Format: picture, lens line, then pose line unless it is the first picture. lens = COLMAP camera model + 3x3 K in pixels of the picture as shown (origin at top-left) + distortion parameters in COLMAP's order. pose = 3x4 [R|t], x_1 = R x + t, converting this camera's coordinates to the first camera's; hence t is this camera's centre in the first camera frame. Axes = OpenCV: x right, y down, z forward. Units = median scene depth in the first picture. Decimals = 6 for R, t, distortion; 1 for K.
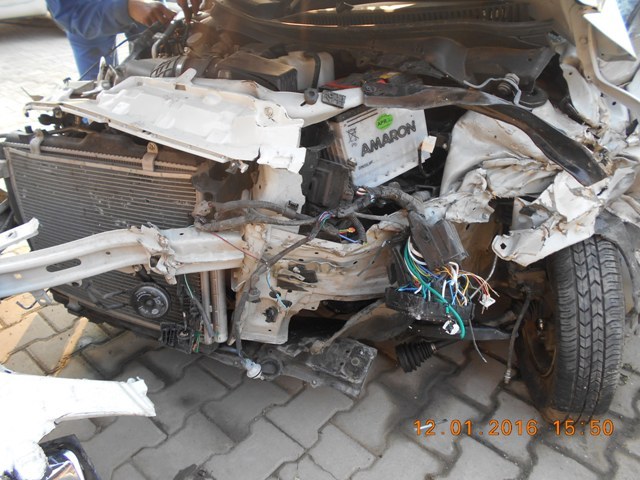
lens RADIAL K [[506.0, 0, 313.1], [0, 506.0, 230.0], [0, 0, 1]] dist [-0.007056, -0.002867]
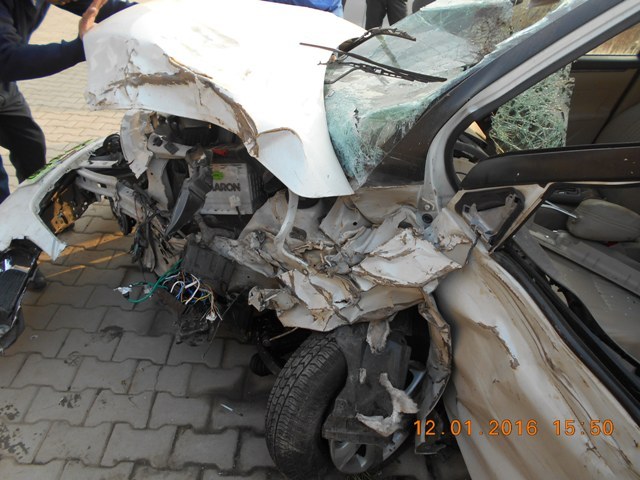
lens RADIAL K [[506.0, 0, 313.1], [0, 506.0, 230.0], [0, 0, 1]] dist [-0.007056, -0.002867]
pose [[0.667576, 0.415670, -0.617707, 1.261741], [-0.445956, 0.887594, 0.115325, -0.349928], [0.596210, 0.198482, 0.777907, 0.014760]]
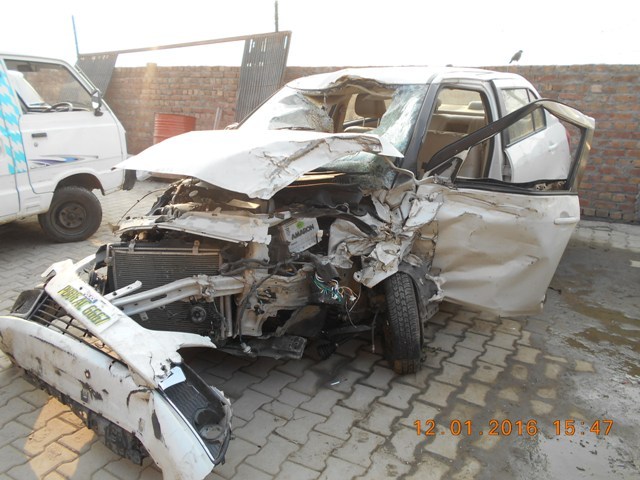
lens RADIAL K [[506.0, 0, 313.1], [0, 506.0, 230.0], [0, 0, 1]] dist [-0.007056, -0.002867]
pose [[0.982844, -0.053604, 0.176476, -0.208732], [0.098217, 0.961995, -0.254793, 0.395649], [-0.156111, 0.267755, 0.950756, -1.186436]]
